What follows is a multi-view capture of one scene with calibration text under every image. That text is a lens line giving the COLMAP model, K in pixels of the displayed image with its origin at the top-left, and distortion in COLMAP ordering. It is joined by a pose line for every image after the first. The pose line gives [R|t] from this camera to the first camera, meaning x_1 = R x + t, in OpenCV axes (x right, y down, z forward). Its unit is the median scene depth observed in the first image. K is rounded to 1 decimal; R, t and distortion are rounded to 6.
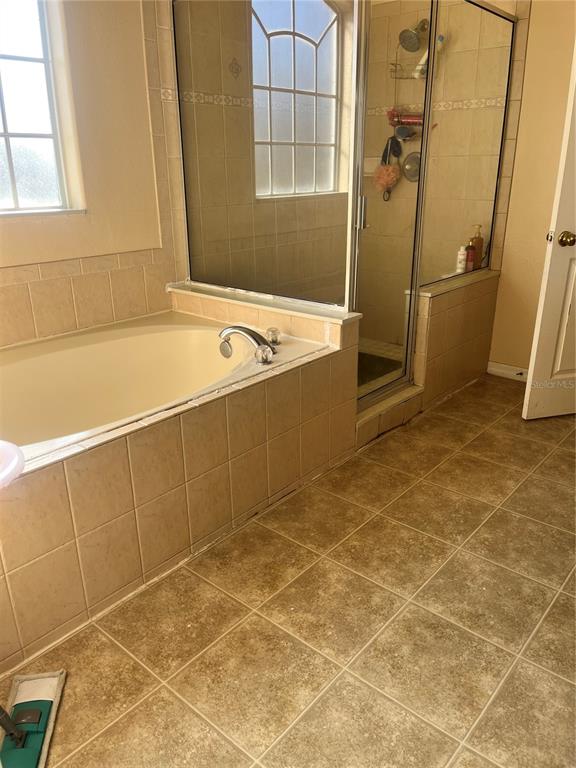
lens RADIAL K [[582.6, 0, 287.6], [0, 582.6, 383.8], [0, 0, 1]] dist [0.031849, -0.050573]
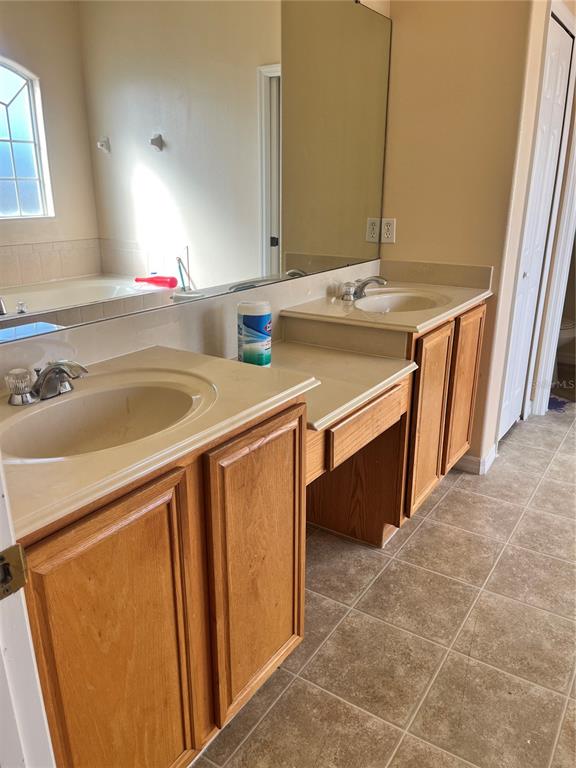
lens RADIAL K [[582.6, 0, 287.0], [0, 582.6, 384.6], [0, 0, 1]] dist [0.031849, -0.050573]
pose [[-0.991412, 0.058783, -0.116818, 0.486549], [-0.028061, 0.776848, 0.629063, -0.589730], [0.127728, 0.626939, -0.768527, 1.428607]]
